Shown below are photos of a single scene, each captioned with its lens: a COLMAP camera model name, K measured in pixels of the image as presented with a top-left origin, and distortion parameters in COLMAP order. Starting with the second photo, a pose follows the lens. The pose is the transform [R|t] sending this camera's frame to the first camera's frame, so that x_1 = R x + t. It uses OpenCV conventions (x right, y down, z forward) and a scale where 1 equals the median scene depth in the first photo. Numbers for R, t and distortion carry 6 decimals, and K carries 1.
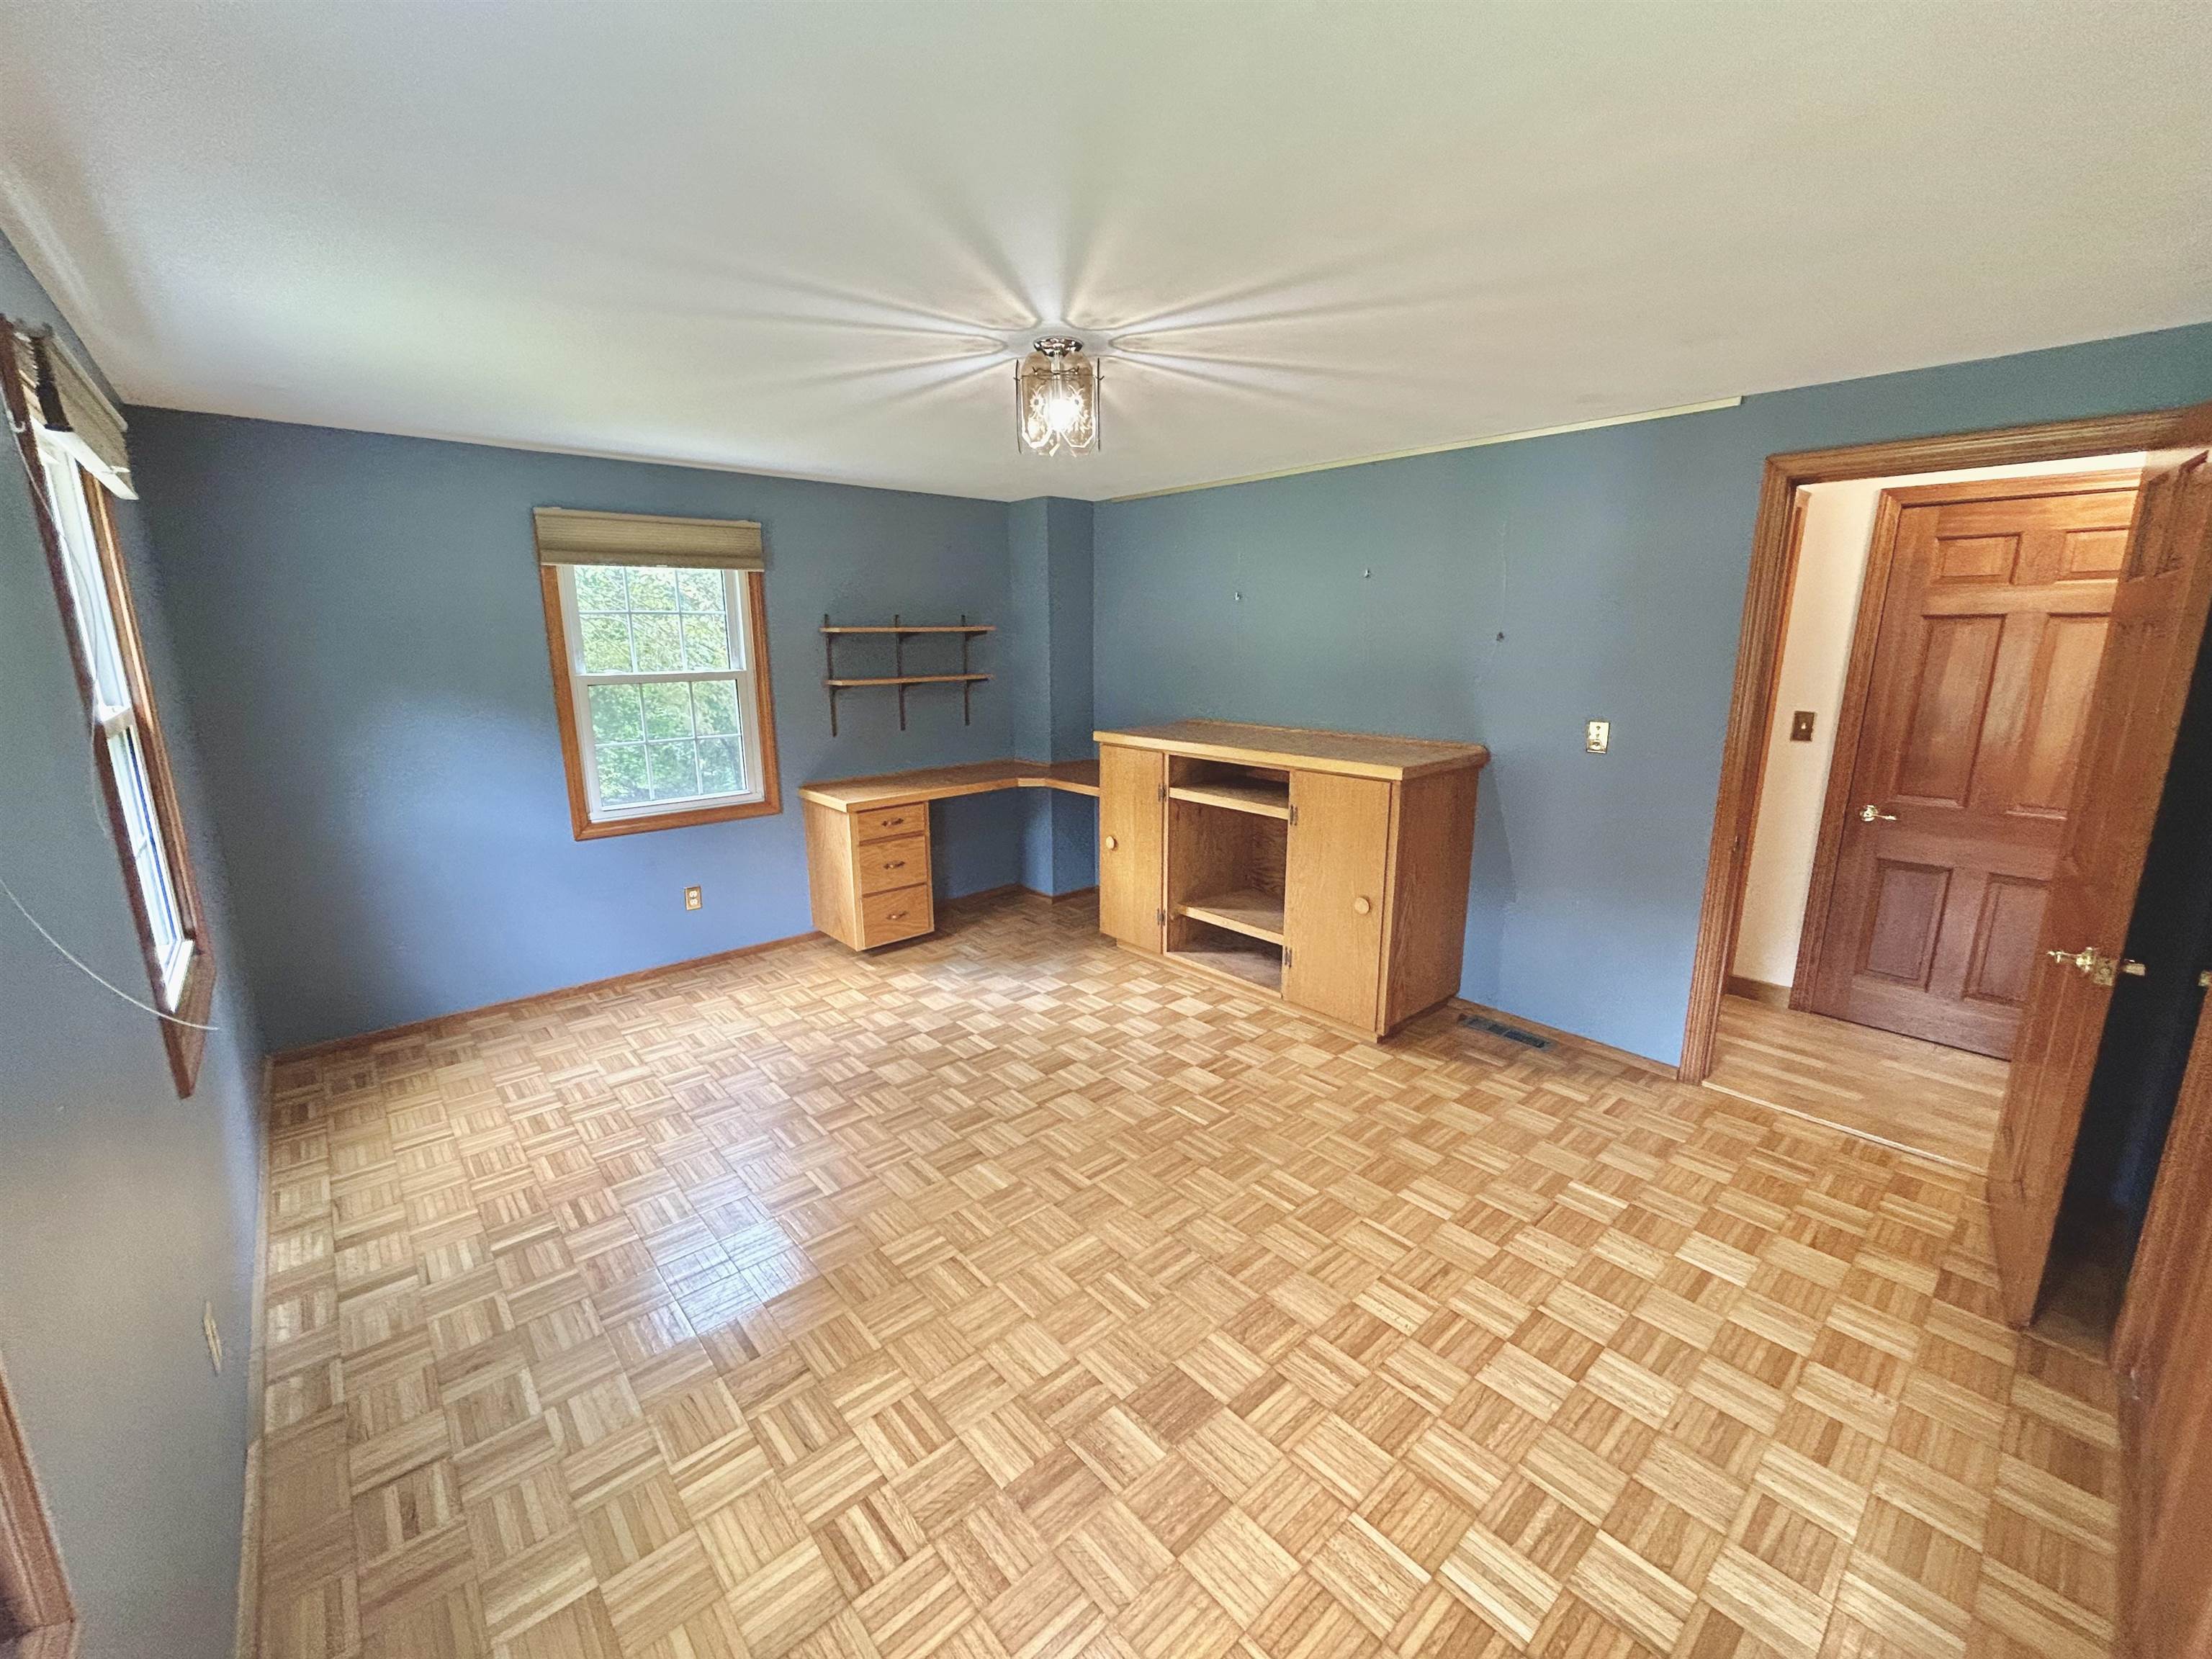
lens RADIAL K [[896.0, 0, 1094.9], [0, 896.0, 829.9], [0, 0, 1]] dist [0.001178, 0.000132]
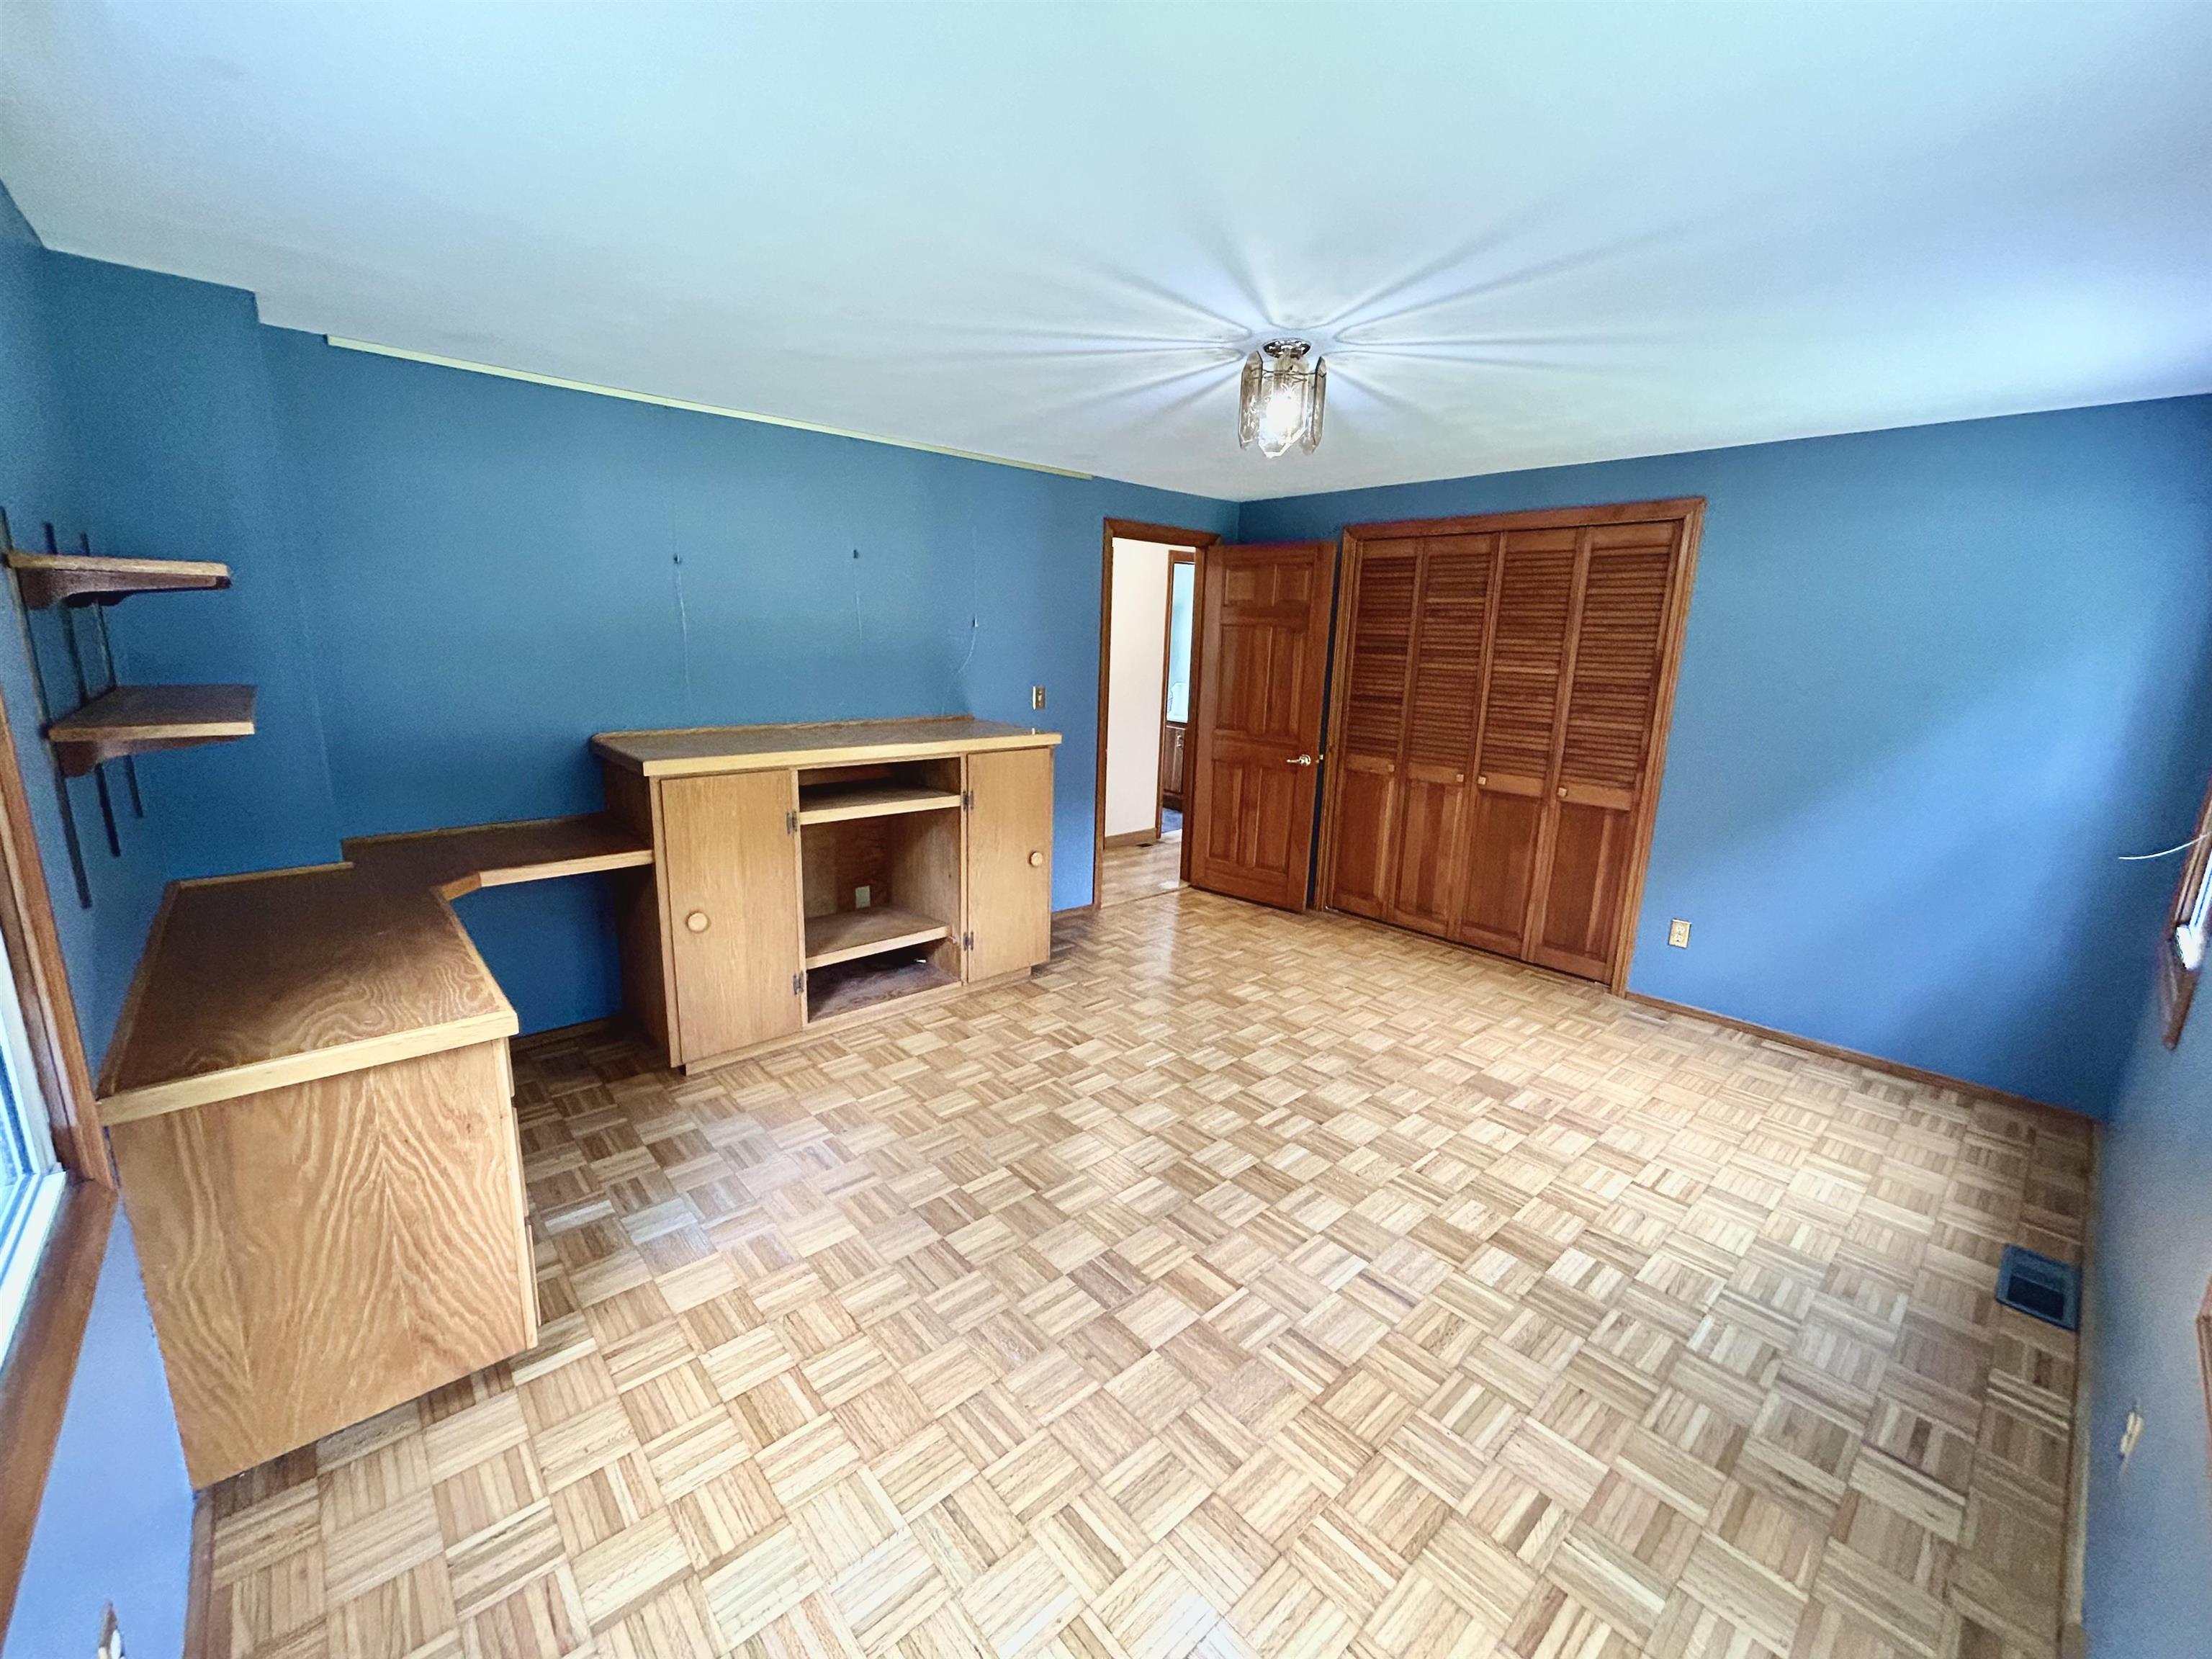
lens RADIAL K [[896.0, 0, 1093.8], [0, 896.0, 827.3], [0, 0, 1]] dist [0.001178, 0.000132]
pose [[-0.007478, -0.211079, 0.977440, -0.793145], [0.185031, 0.960296, 0.208793, -0.175554], [-0.982704, 0.182418, 0.031875, 0.864516]]
